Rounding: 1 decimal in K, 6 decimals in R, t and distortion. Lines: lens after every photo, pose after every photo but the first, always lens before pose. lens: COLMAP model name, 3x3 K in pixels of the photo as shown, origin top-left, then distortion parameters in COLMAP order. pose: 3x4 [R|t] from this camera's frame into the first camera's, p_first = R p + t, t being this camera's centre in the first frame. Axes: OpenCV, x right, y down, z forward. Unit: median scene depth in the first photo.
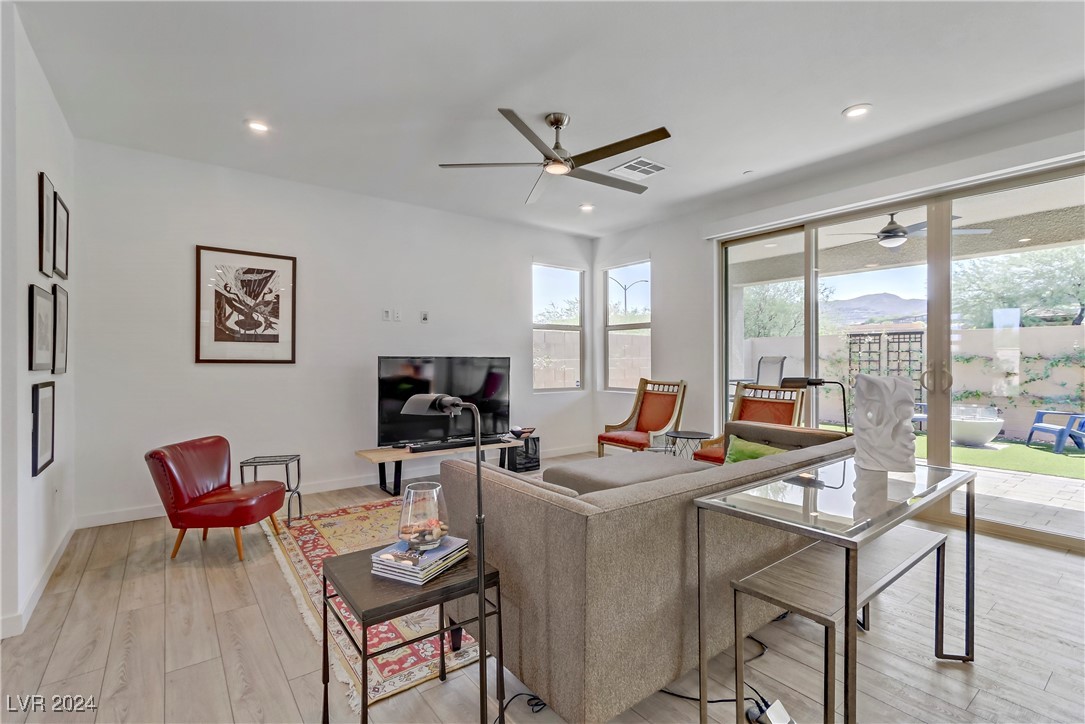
lens RADIAL K [[491.1, 0, 538.8], [0, 491.1, 359.5], [0, 0, 1]] dist [0.003074, 0.000117]
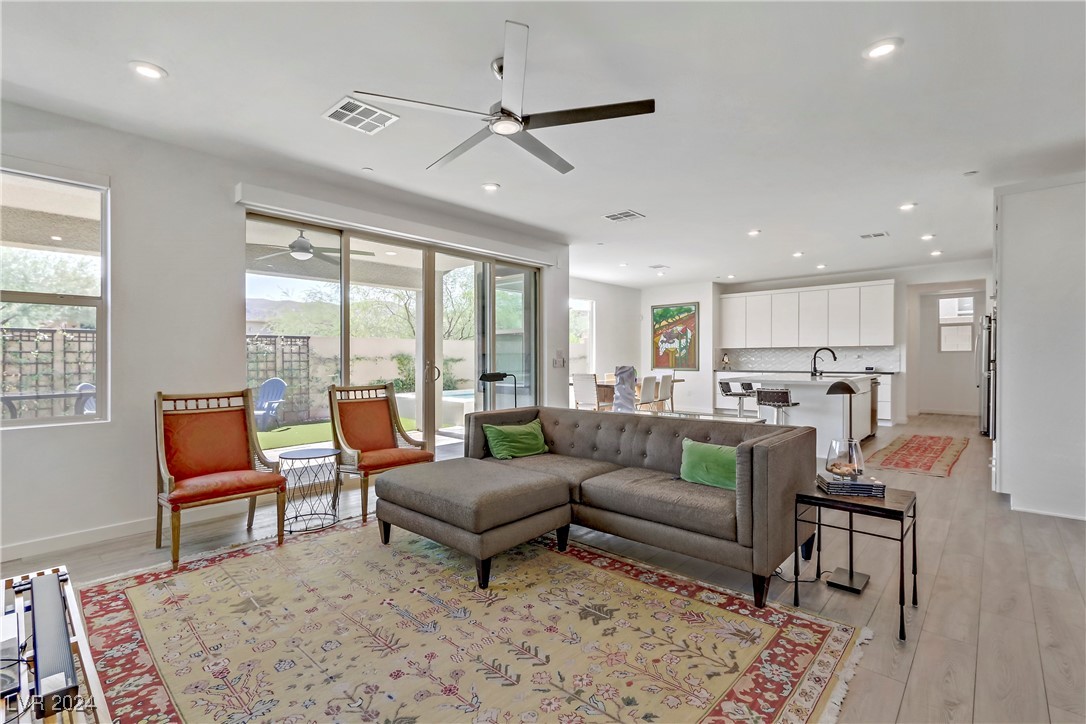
lens RADIAL K [[491.5, 0, 536.4], [0, 491.5, 359.2], [0, 0, 1]] dist [0.003074, 0.000117]
pose [[-0.157629, -0.000792, 0.987498, -0.471740], [0.006626, 0.999976, 0.001860, -0.000503], [-0.987476, 0.006836, -0.157620, 0.649544]]
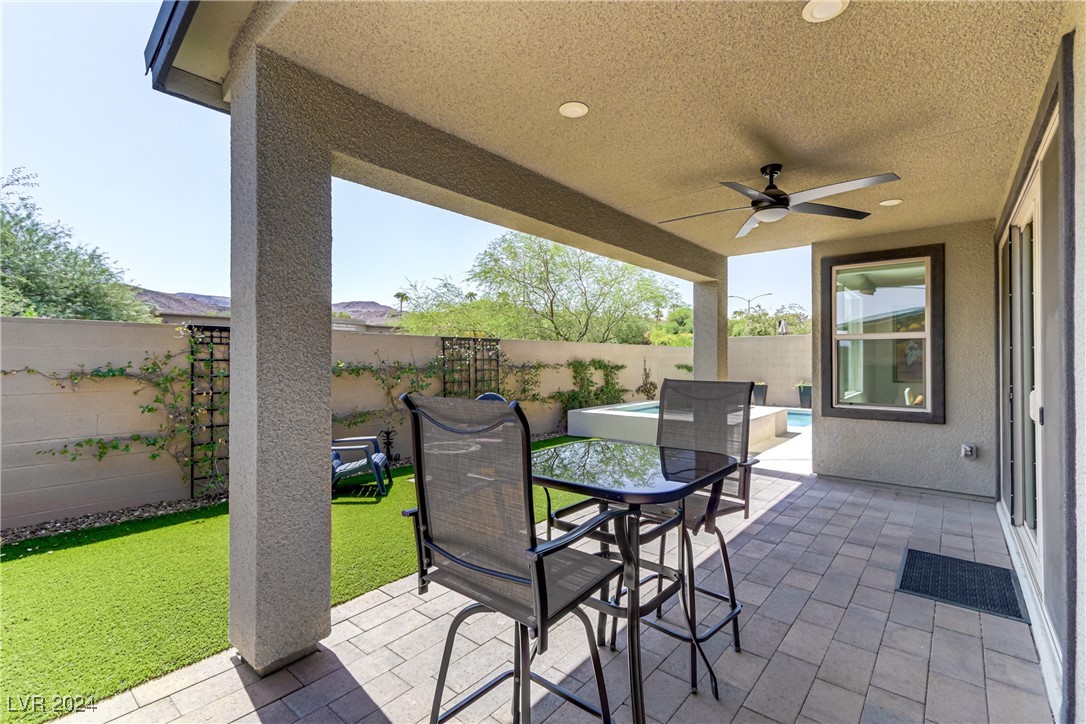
lens RADIAL K [[491.5, 0, 545.6], [0, 491.5, 359.6], [0, 0, 1]] dist [0.003074, 0.000117]
pose [[-0.220914, 0.001578, 0.975292, 0.239576], [0.002854, 0.999995, -0.000972, -0.036244], [-0.975289, 0.002569, -0.220918, 1.754059]]
